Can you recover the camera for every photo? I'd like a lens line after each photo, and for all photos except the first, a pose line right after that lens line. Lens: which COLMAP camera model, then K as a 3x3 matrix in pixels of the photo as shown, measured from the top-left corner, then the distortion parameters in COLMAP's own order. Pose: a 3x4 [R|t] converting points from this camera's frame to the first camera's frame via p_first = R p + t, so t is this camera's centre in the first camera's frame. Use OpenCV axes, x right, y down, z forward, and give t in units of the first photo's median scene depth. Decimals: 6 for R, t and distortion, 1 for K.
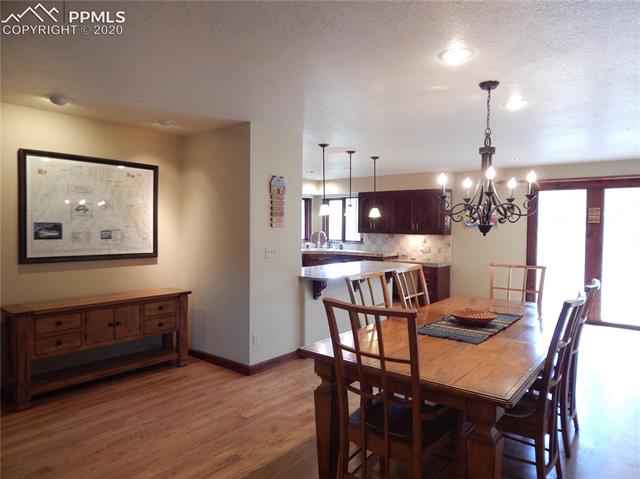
lens RADIAL K [[424.9, 0, 320.0], [0, 424.9, 239.5], [0, 0, 1]] dist [0.022163, 0.000523]
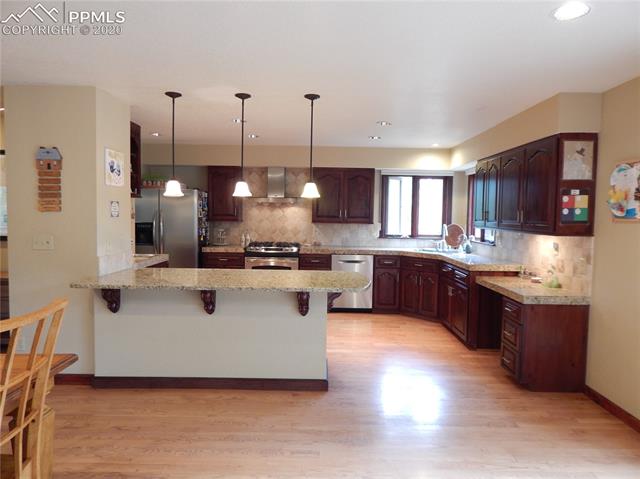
lens RADIAL K [[424.9, 0, 320.0], [0, 424.9, 239.5], [0, 0, 1]] dist [0.022163, 0.000523]
pose [[0.624215, 0.044887, -0.779962, 0.467801], [-0.034855, 0.998954, 0.029595, -0.010429], [0.780474, 0.008712, 0.625127, 0.499304]]
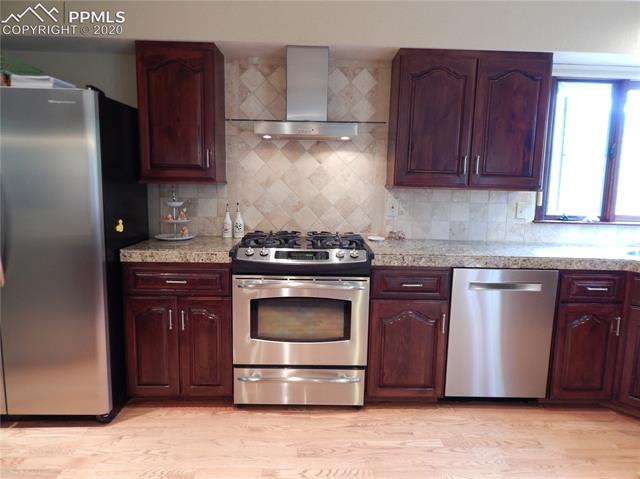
lens RADIAL K [[424.9, 0, 320.0], [0, 424.9, 239.5], [0, 0, 1]] dist [0.022163, 0.000523]
pose [[0.642267, 0.106176, -0.759092, 0.196446], [-0.040032, 0.993654, 0.105114, -0.010074], [0.765435, -0.037123, 0.642442, 0.648968]]
